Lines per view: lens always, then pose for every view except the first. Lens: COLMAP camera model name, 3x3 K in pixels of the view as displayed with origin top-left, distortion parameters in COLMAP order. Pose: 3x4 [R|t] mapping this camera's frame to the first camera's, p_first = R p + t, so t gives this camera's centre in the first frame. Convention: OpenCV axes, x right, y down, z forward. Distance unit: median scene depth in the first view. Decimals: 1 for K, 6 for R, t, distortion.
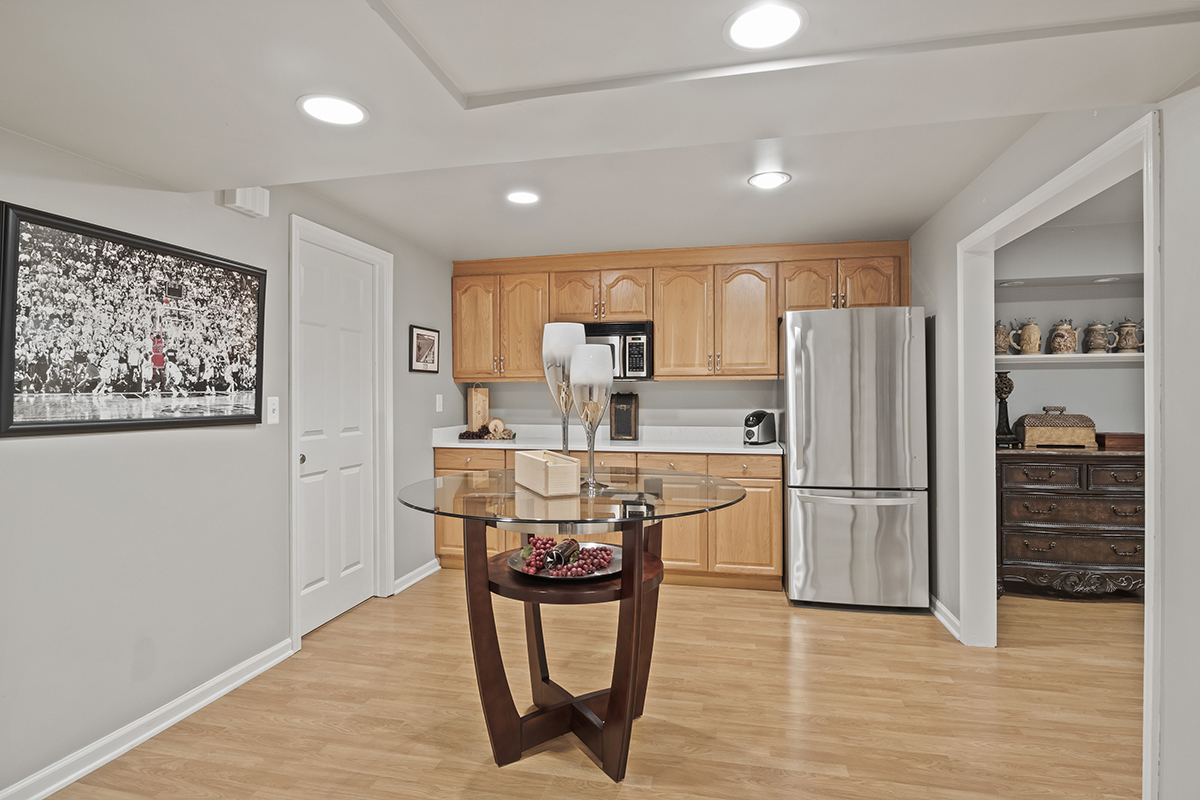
lens RADIAL K [[606.4, 0, 605.0], [0, 606.4, 394.2], [0, 0, 1]] dist [-0.005278, -0.000689]
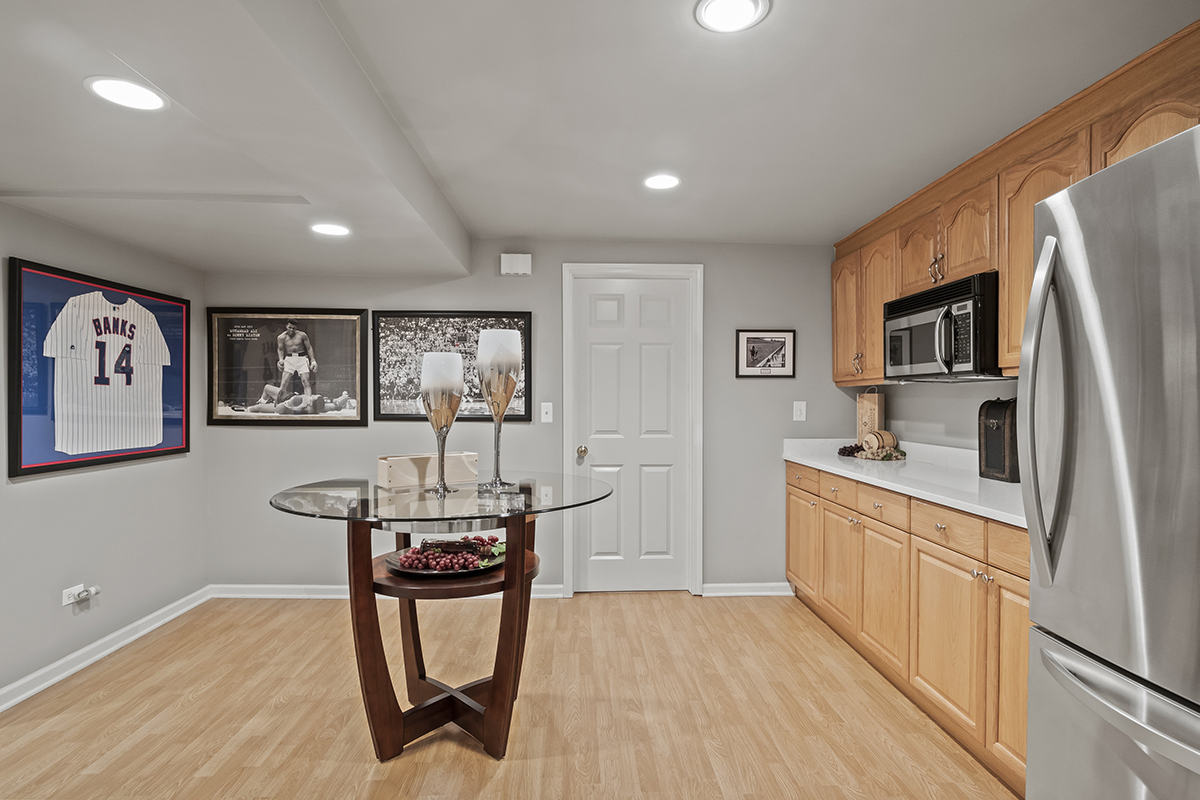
lens RADIAL K [[606.4, 0, 601.9], [0, 606.4, 404.5], [0, 0, 1]] dist [-0.005278, -0.000689]
pose [[0.252040, 0.006502, -0.967695, 0.975662], [-0.001740, 0.999979, 0.006266, -0.000200], [0.967715, 0.000105, 0.252046, 0.937684]]
